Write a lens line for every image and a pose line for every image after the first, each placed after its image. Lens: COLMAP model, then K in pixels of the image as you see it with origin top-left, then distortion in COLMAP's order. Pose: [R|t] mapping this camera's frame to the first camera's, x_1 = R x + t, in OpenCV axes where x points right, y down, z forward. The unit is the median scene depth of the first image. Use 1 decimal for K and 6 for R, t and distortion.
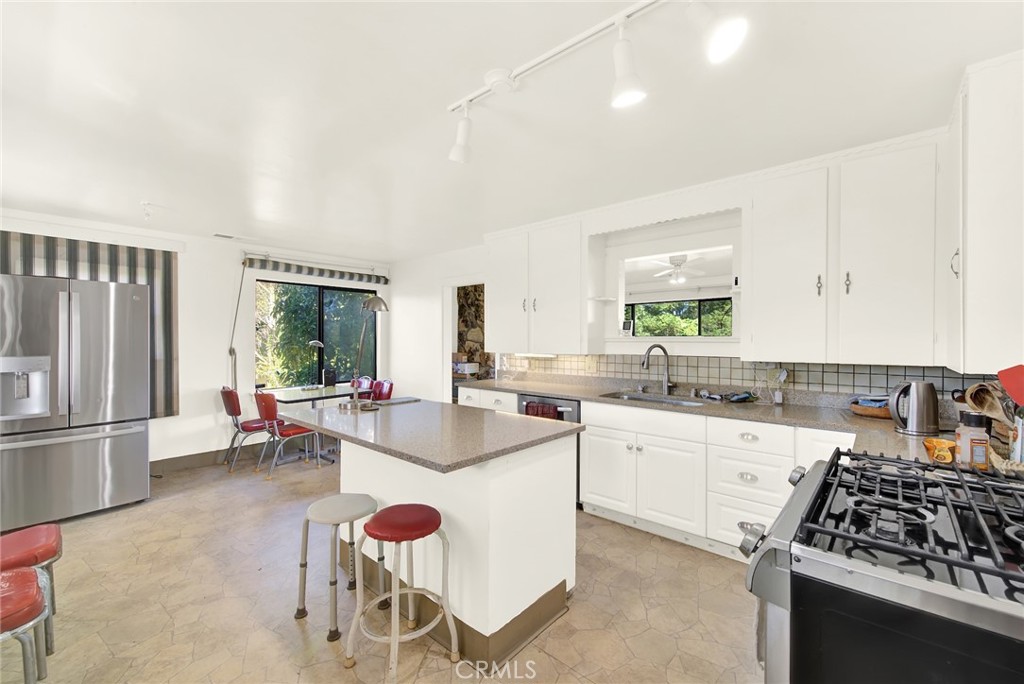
lens RADIAL K [[424.6, 0, 516.2], [0, 424.6, 344.1], [0, 0, 1]] dist [-0.000373, -0.000175]
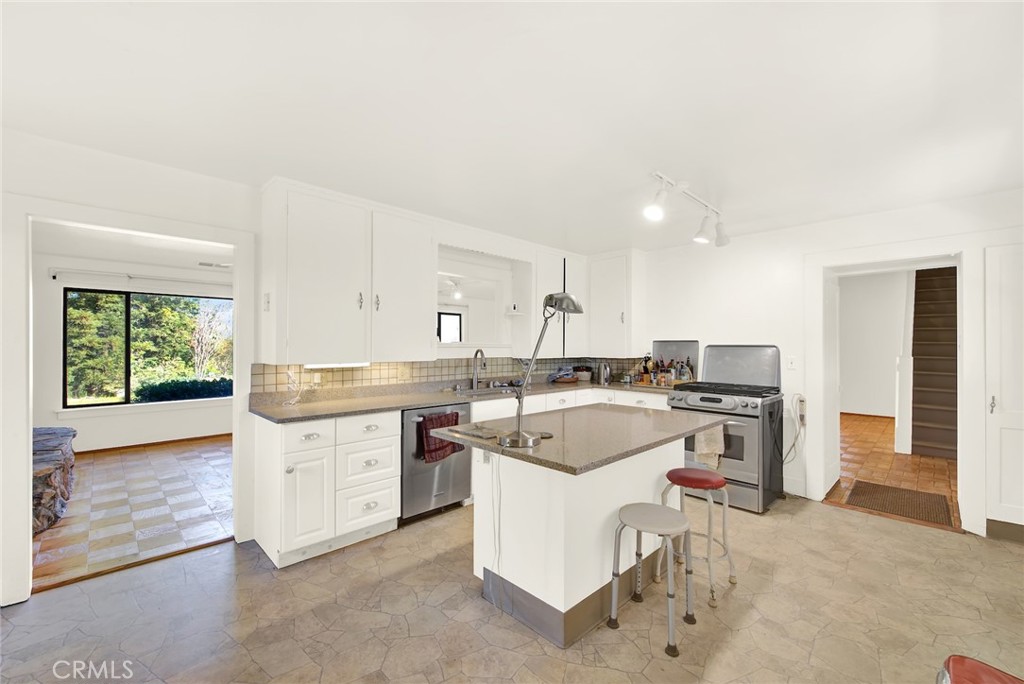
lens RADIAL K [[424.6, 0, 515.7], [0, 424.6, 339.7], [0, 0, 1]] dist [-0.000373, -0.000175]
pose [[0.062639, 0.012435, 0.997959, -0.821356], [0.008333, 0.999881, -0.012982, -0.009497], [-0.998001, 0.009129, 0.062528, 0.726058]]
